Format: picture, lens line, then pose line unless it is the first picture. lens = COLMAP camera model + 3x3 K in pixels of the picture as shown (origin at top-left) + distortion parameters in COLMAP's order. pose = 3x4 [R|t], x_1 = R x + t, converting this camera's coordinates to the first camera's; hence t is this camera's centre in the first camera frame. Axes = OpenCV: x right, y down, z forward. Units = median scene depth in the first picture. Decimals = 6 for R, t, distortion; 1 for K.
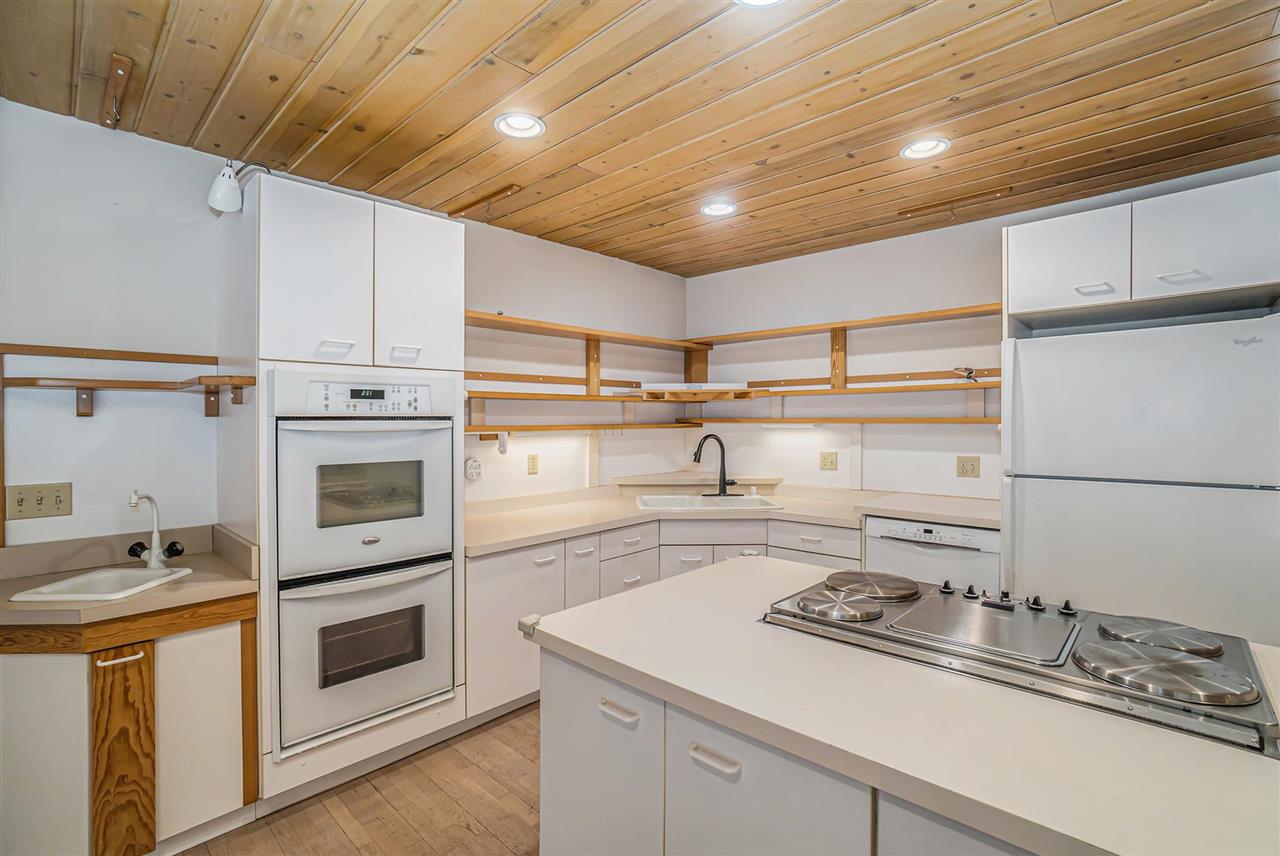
lens RADIAL K [[583.6, 0, 627.9], [0, 583.6, 417.0], [0, 0, 1]] dist [-0.052990, 0.016103]
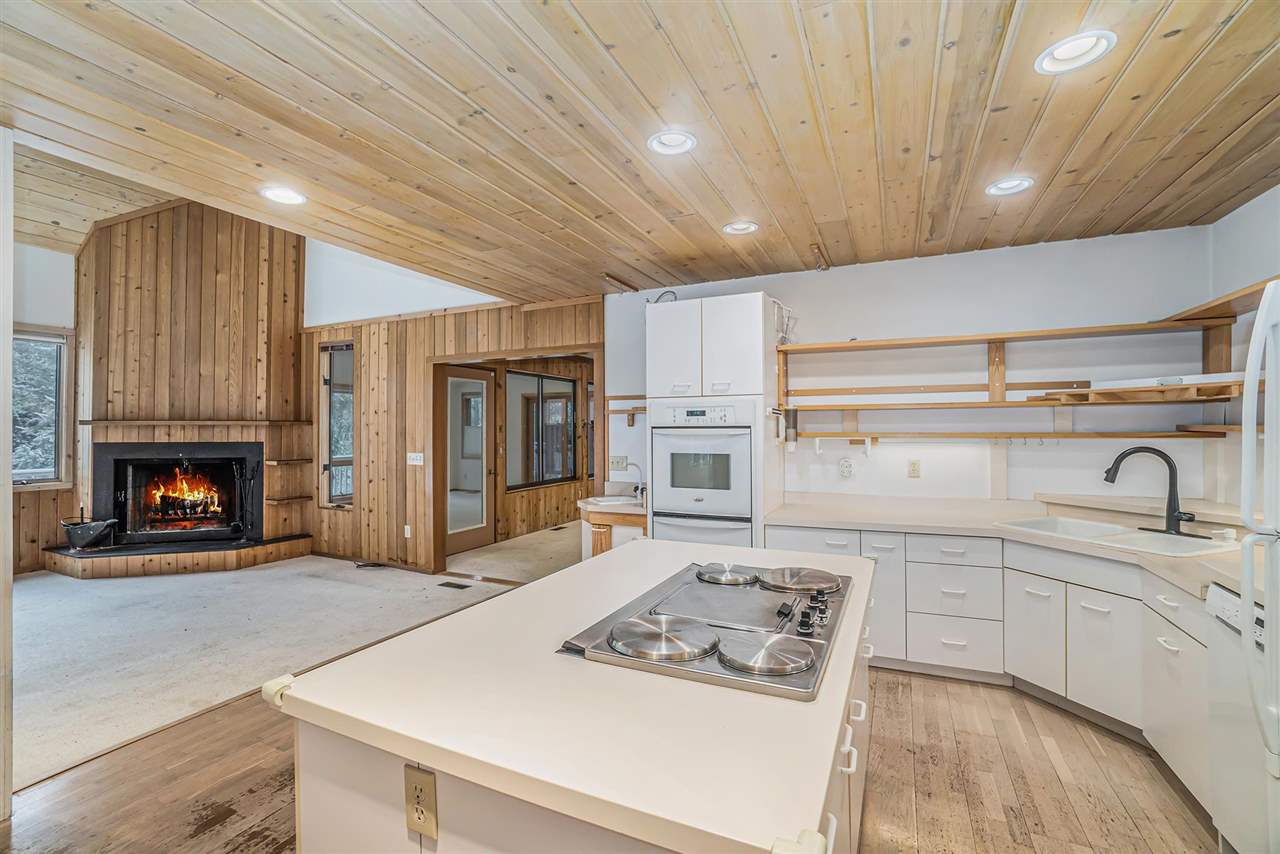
lens RADIAL K [[566.9, 0, 629.8], [0, 566.9, 422.0], [0, 0, 1]] dist [-0.058714, 0.020744]
pose [[0.318500, -0.009519, -0.947875, 0.672194], [0.006492, 0.999948, -0.007860, -0.000933], [0.947901, -0.003650, 0.318545, 0.175524]]
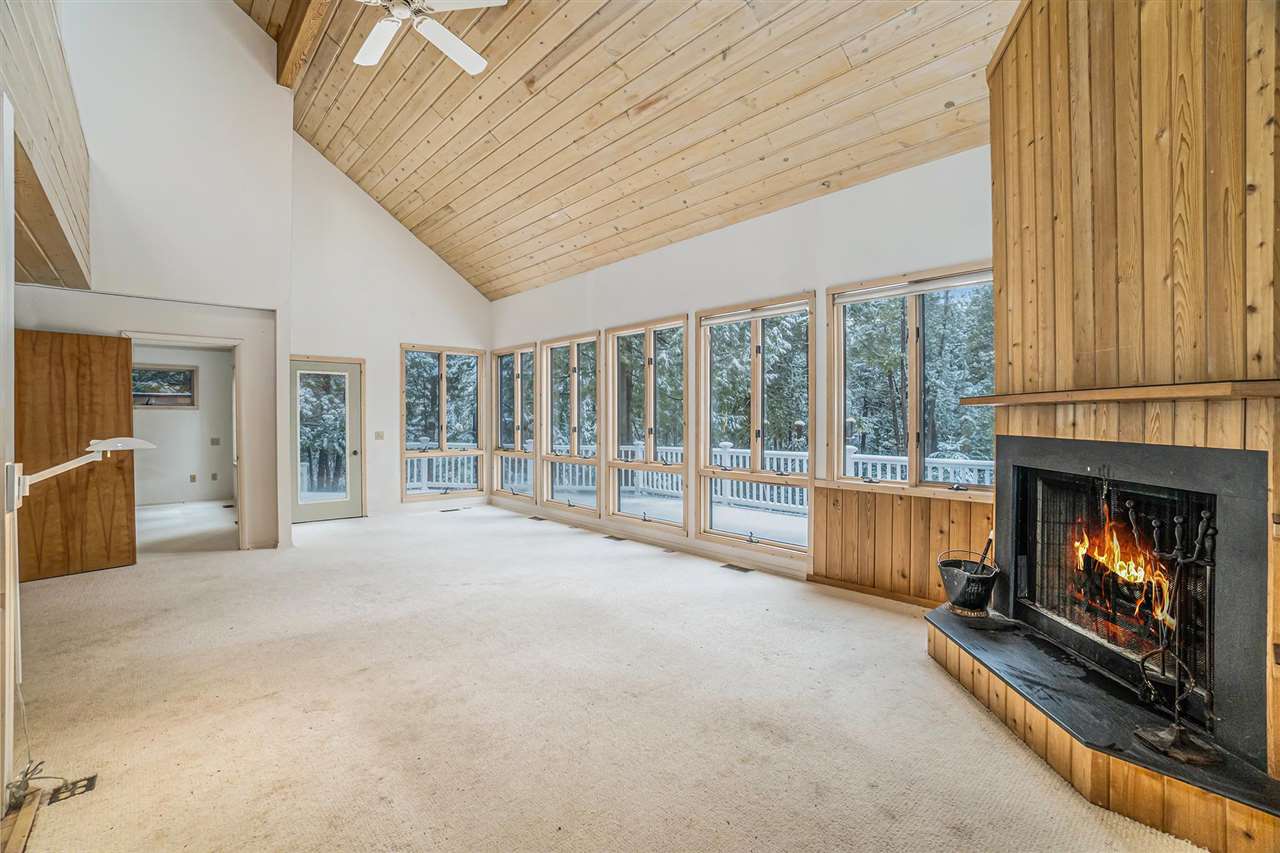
lens RADIAL K [[561.3, 0, 626.9], [0, 561.3, 416.3], [0, 0, 1]] dist [-0.059451, 0.019816]
pose [[-0.996341, 0.004784, 0.085337, -0.767440], [0.004254, 0.999971, -0.006391, 0.007425], [-0.085365, -0.006005, -0.996332, 0.199396]]
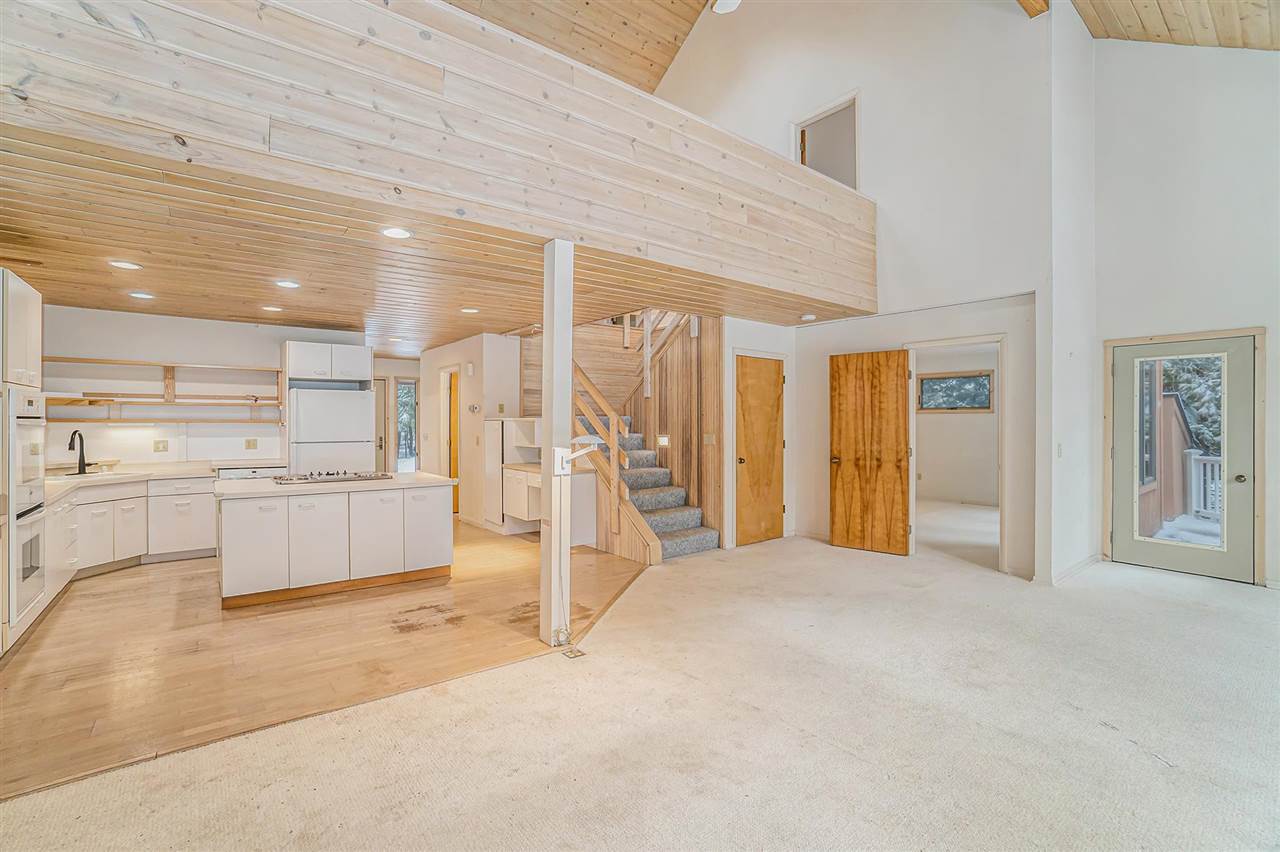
lens RADIAL K [[571.3, 0, 626.0], [0, 571.3, 414.0], [0, 0, 1]] dist [-0.062606, 0.024164]
pose [[0.154051, 0.015891, 0.987935, -1.081796], [-0.005636, 0.999869, -0.015204, 0.003283], [-0.988047, -0.003225, 0.154120, -0.571115]]
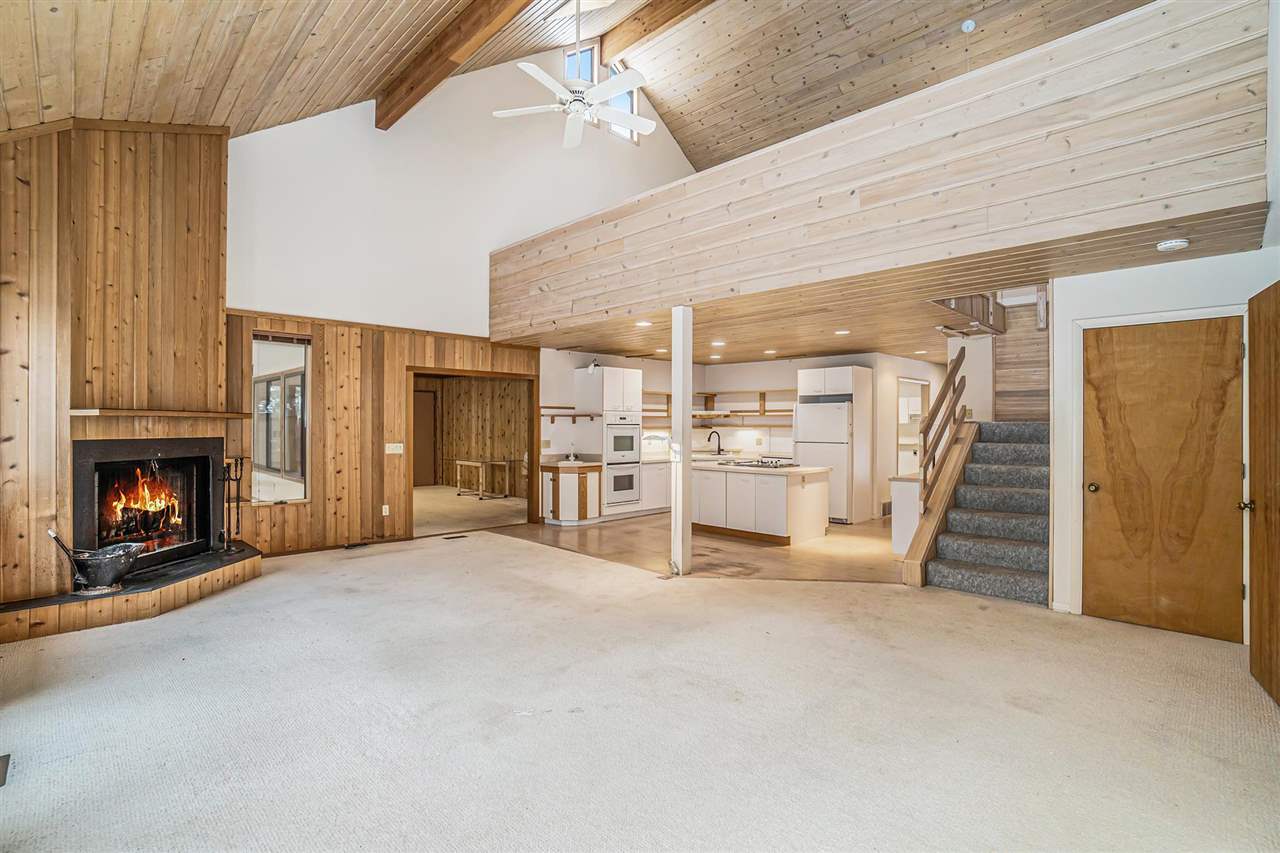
lens RADIAL K [[601.0, 0, 632.7], [0, 601.0, 414.6], [0, 0, 1]] dist [-0.017521, -0.000047]
pose [[0.999521, 0.006984, -0.030151, -0.163258], [-0.007391, 0.999883, -0.013411, -0.007311], [0.030053, 0.013628, 0.999455, -1.936000]]
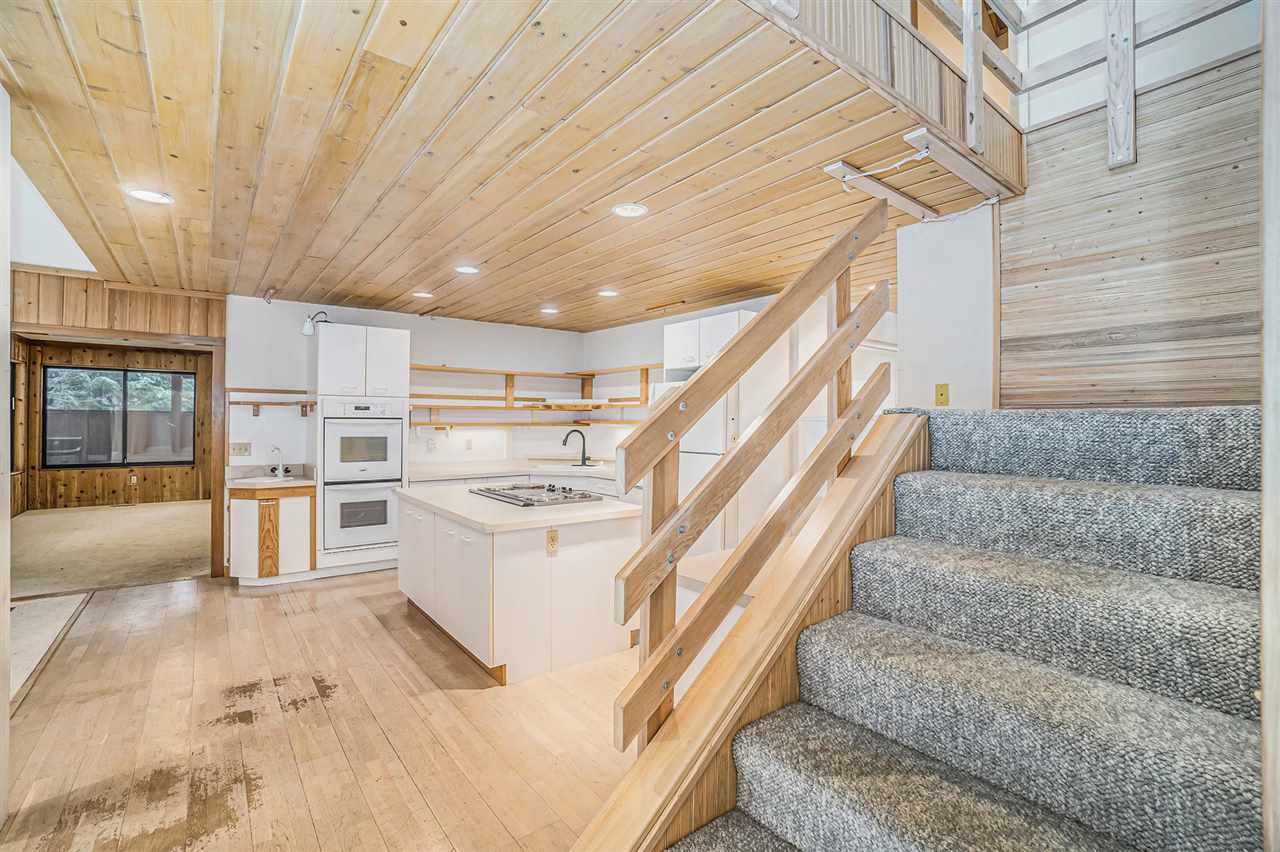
lens RADIAL K [[566.9, 0, 629.8], [0, 566.9, 421.0], [0, 0, 1]] dist [-0.058714, 0.020744]
pose [[0.989110, 0.011167, -0.146755, 0.616561], [-0.010796, 0.999936, 0.003327, -0.003829], [0.146783, -0.001707, 0.989167, -0.706056]]
